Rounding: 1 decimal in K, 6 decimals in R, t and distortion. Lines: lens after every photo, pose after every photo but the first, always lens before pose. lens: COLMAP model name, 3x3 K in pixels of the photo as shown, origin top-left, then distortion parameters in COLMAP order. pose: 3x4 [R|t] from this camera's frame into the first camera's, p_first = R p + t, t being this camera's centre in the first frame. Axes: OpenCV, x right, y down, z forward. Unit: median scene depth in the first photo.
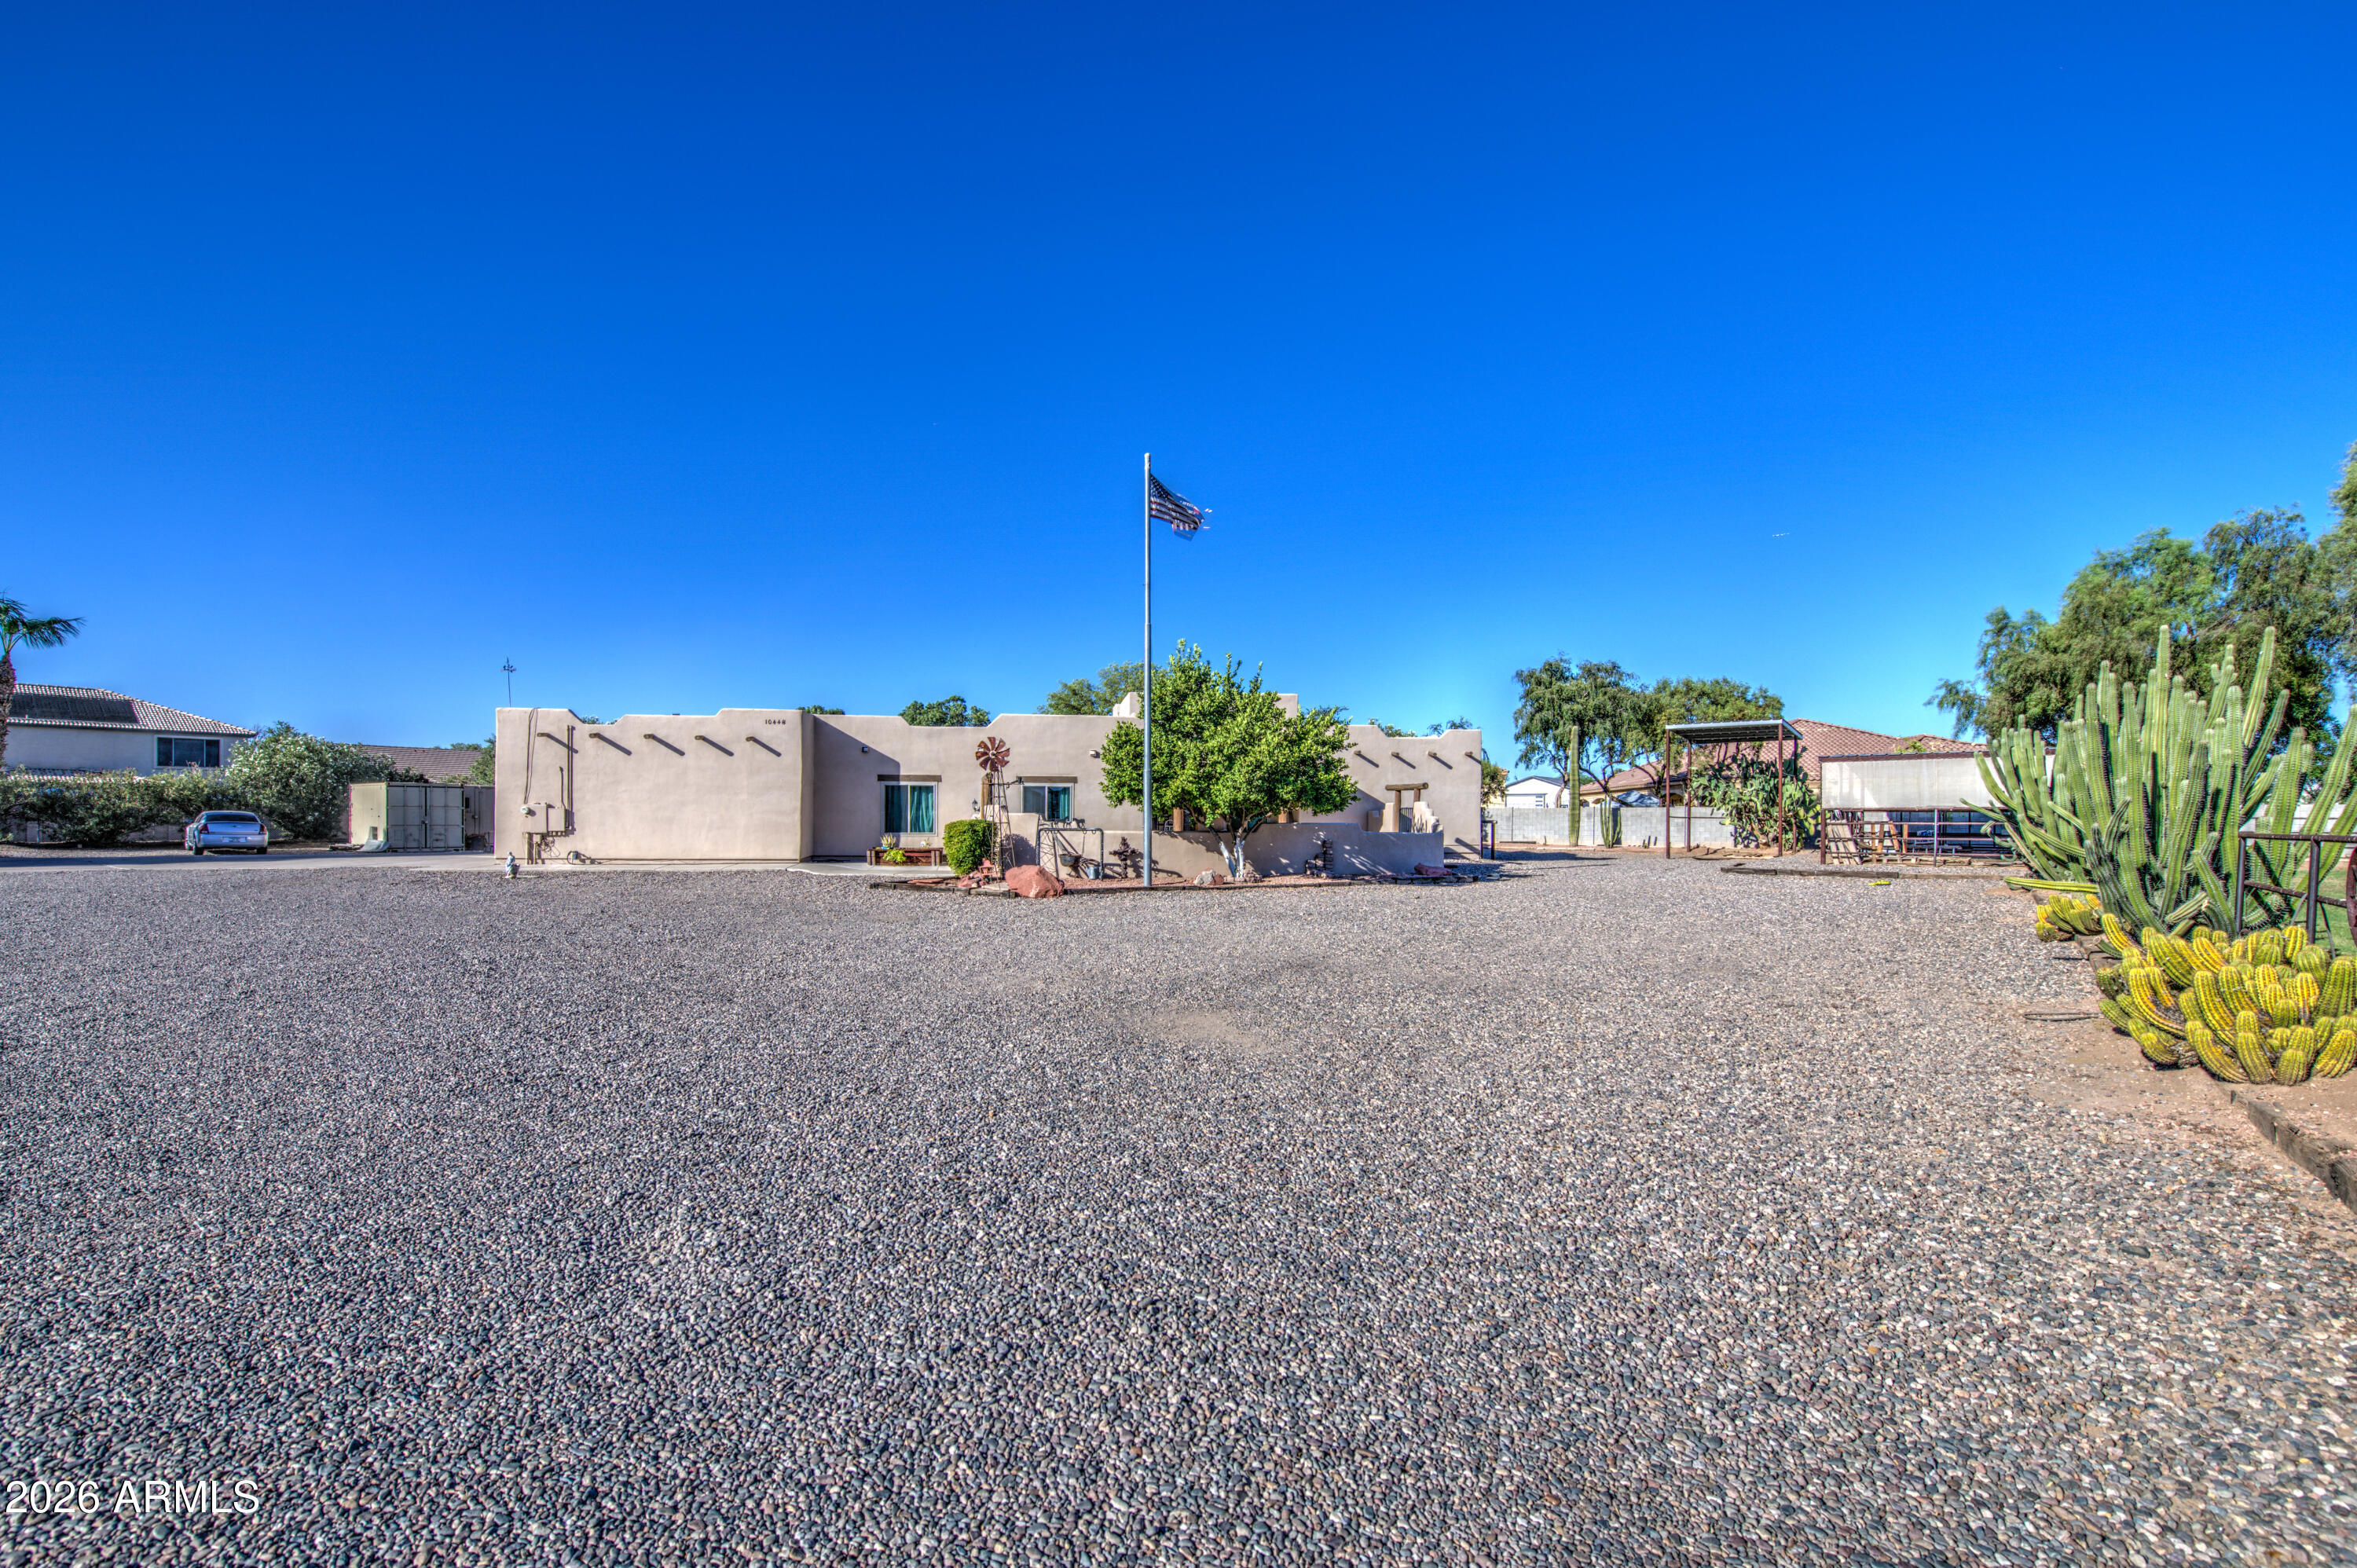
lens RADIAL K [[961.1, 0, 1168.9], [0, 961.1, 791.0], [0, 0, 1]] dist [-0.013526, -0.000293]
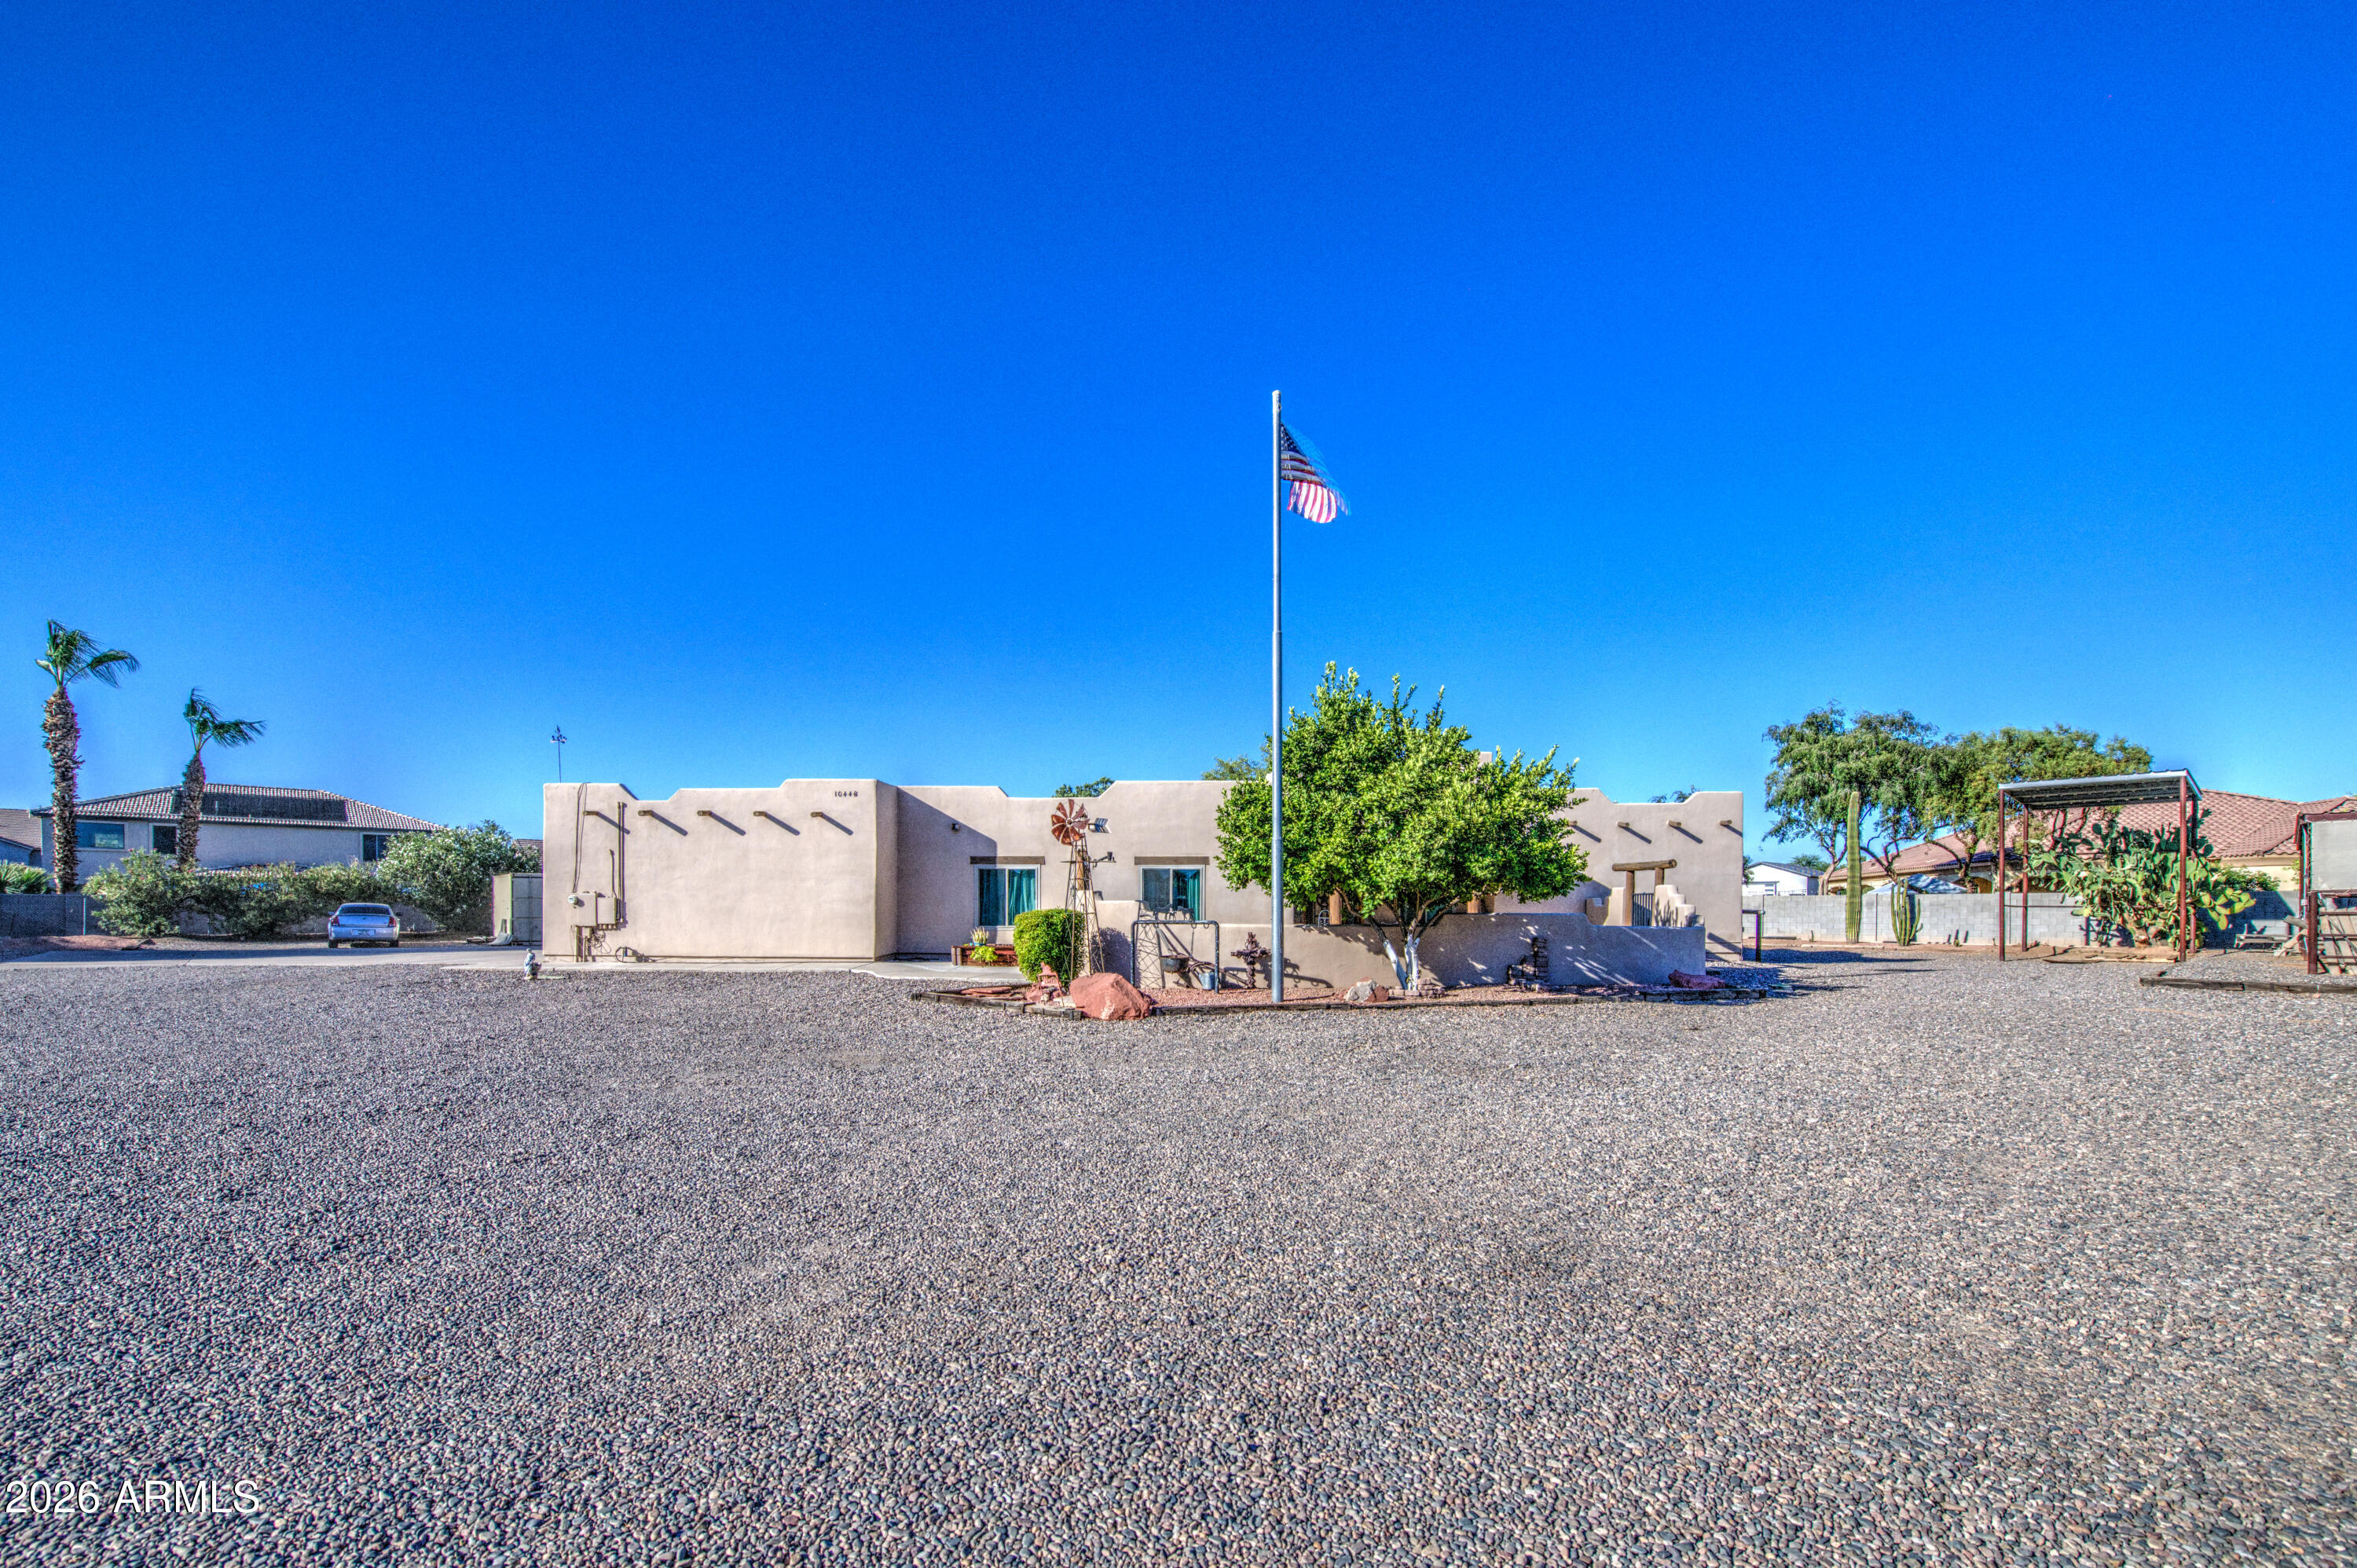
lens RADIAL K [[961.1, 0, 1179.2], [0, 961.1, 895.3], [0, 0, 1]] dist [-0.013526, -0.000293]
pose [[0.984892, -0.004373, -0.173112, 0.020414], [0.006618, 0.999901, 0.012395, 0.007597], [0.173041, -0.013353, 0.984824, 0.206056]]
